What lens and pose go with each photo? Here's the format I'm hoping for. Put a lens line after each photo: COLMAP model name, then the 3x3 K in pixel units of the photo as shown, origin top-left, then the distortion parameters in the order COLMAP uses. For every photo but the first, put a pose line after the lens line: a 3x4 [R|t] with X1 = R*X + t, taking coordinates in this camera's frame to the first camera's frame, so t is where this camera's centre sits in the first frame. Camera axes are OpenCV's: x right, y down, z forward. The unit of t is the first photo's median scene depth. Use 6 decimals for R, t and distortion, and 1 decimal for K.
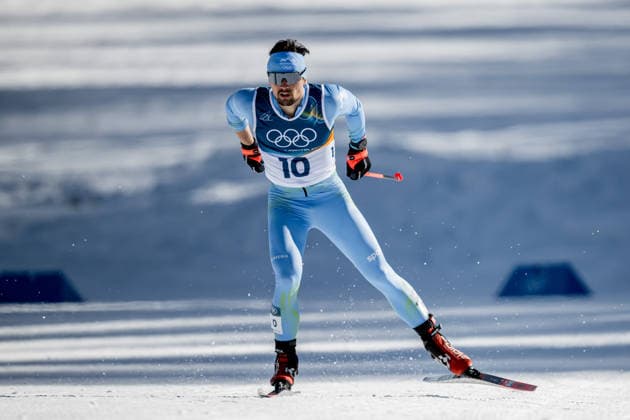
lens RADIAL K [[262.7, 0, 313.6], [0, 262.7, 209.3], [0, 0, 1]] dist [-0.013195, 0.002070]
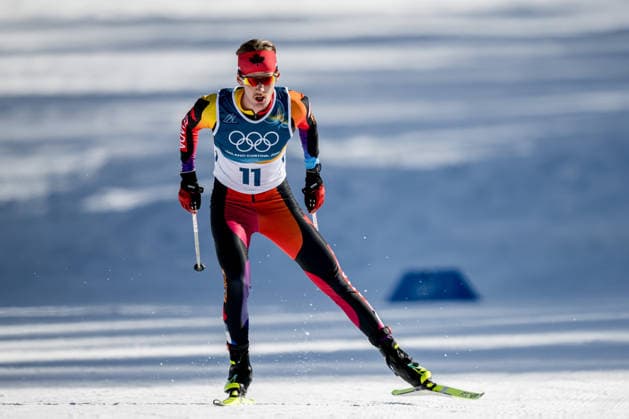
lens RADIAL K [[262.3, 0, 315.6], [0, 262.3, 212.5], [0, 0, 1]] dist [-0.013195, 0.002070]
pose [[0.999969, -0.001248, 0.007724, 0.417218], [0.001188, 0.999969, 0.007838, -0.022064], [-0.007734, -0.007829, 0.999939, -0.017408]]
